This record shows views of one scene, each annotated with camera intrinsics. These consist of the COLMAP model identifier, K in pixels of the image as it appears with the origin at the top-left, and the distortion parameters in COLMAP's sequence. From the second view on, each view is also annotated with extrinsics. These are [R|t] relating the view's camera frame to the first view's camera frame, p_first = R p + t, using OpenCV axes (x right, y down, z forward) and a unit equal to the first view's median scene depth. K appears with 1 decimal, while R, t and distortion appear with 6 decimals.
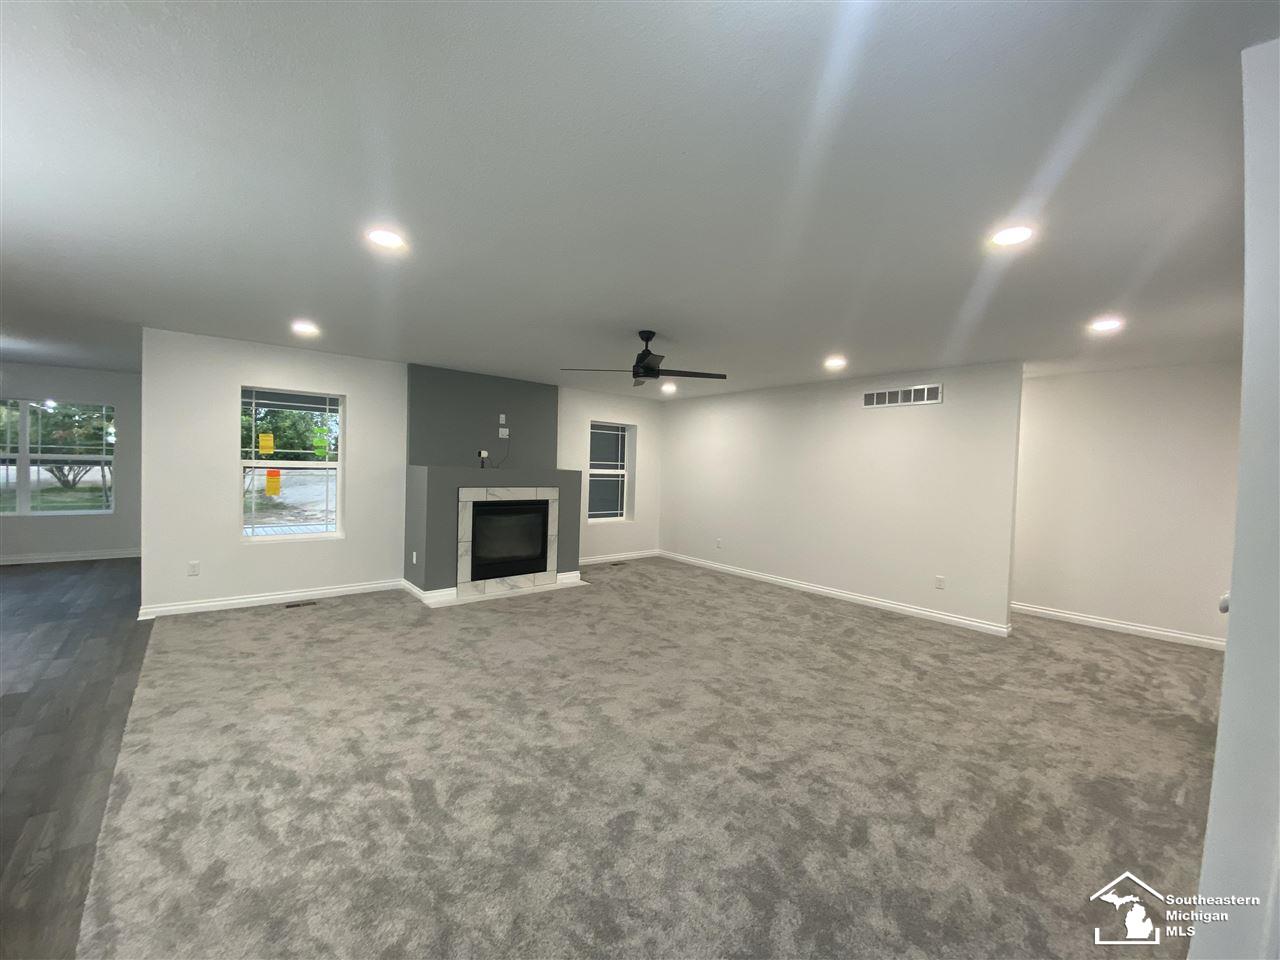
lens RADIAL K [[521.0, 0, 640.0], [0, 521.0, 480.0], [0, 0, 1]] dist [-0.000683, -0.014179]
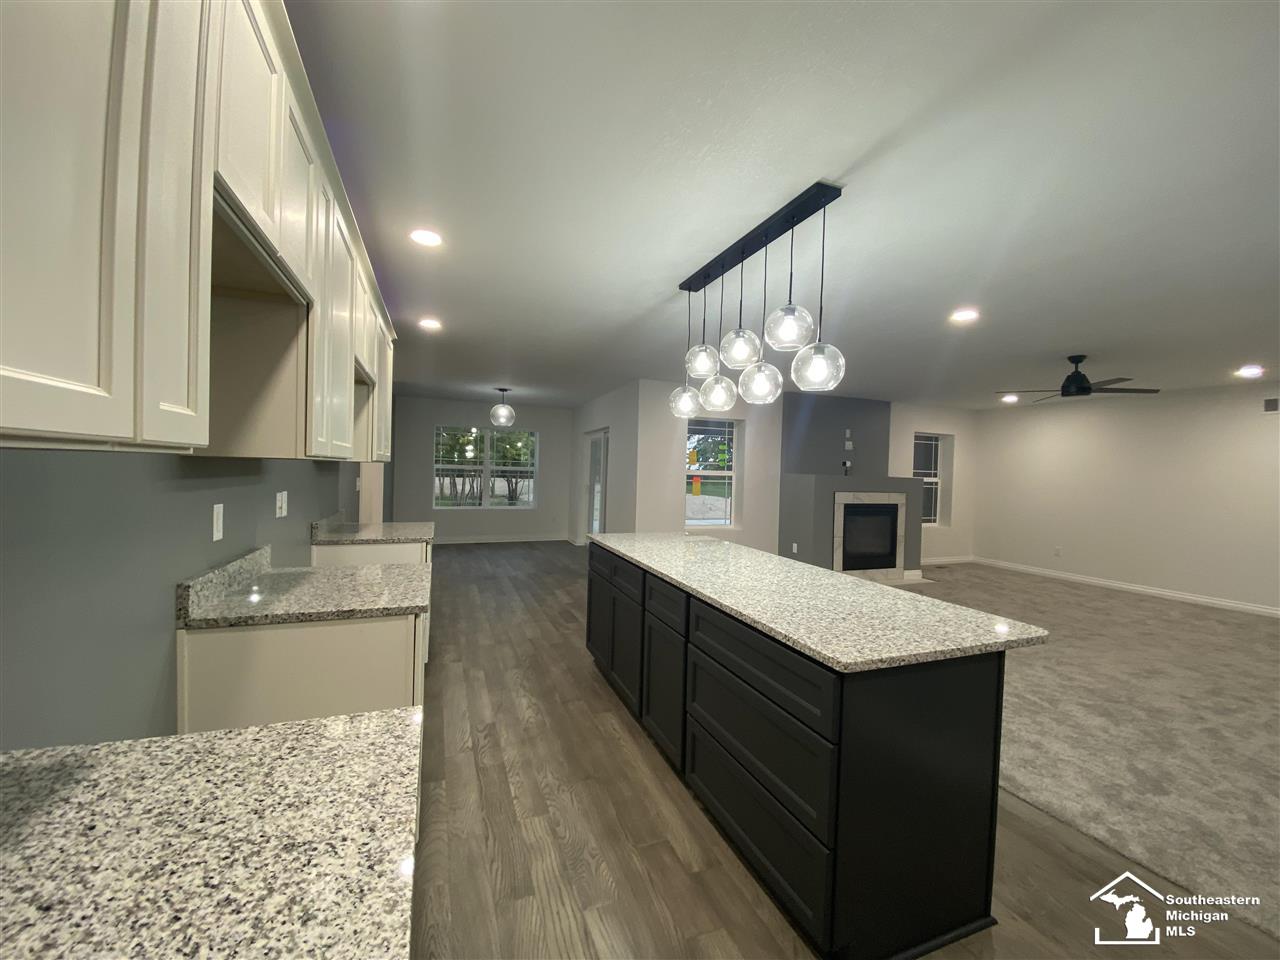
lens RADIAL K [[521.0, 0, 640.0], [0, 521.0, 480.0], [0, 0, 1]] dist [-0.000683, -0.014179]
pose [[0.942794, 0.001392, -0.333372, -0.334669], [-0.007722, 0.999814, -0.017663, 0.010725], [0.333286, 0.019227, 0.942630, -0.251362]]
